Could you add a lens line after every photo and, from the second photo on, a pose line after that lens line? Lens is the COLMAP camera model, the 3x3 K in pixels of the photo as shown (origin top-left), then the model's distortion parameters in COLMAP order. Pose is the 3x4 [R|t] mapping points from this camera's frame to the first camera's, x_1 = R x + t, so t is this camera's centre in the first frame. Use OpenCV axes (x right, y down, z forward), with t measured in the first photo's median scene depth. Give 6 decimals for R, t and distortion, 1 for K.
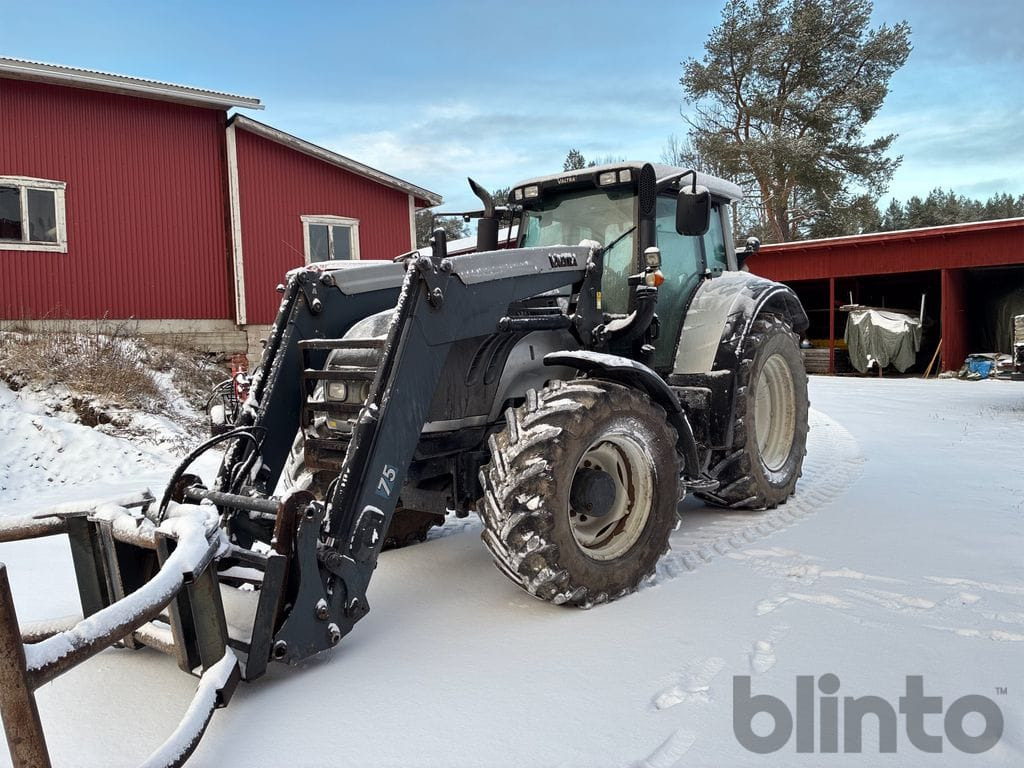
lens RADIAL K [[757.5, 0, 513.1], [0, 757.5, 380.1], [0, 0, 1]] dist [0.059909, -0.063374]
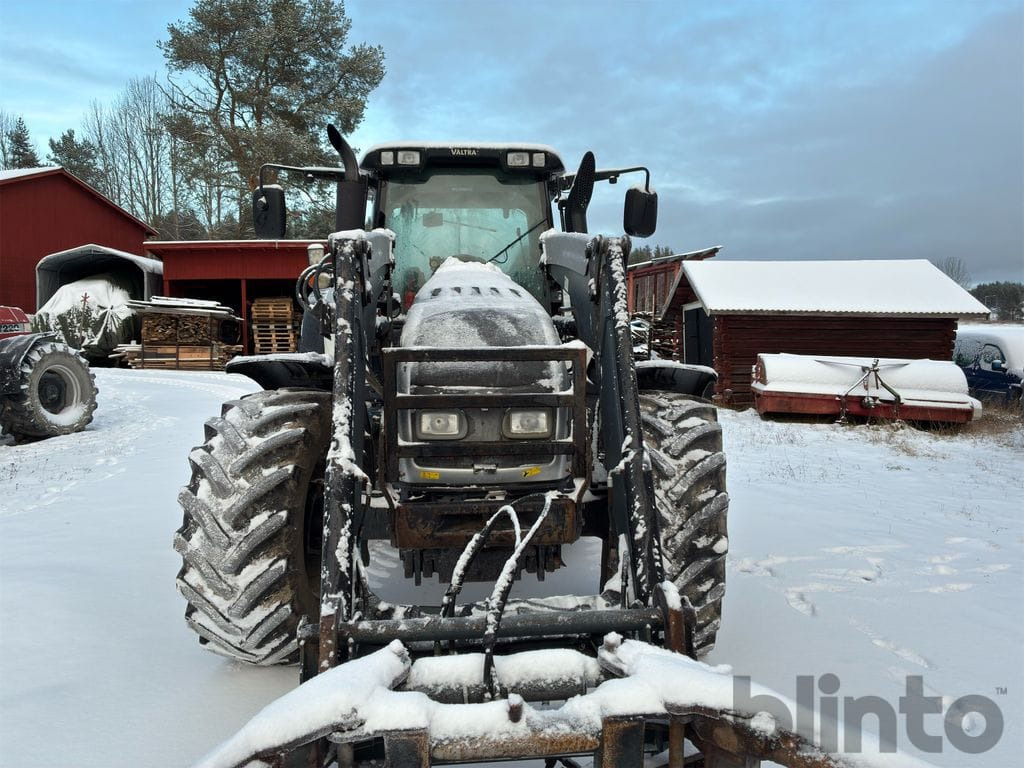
lens RADIAL K [[757.5, 0, 511.6], [0, 757.5, 388.8], [0, 0, 1]] dist [0.059909, -0.063374]
pose [[0.743454, -0.032894, 0.667978, -0.475846], [0.022404, 0.999454, 0.024281, -0.024131], [-0.668412, -0.003087, 0.743785, 0.360181]]
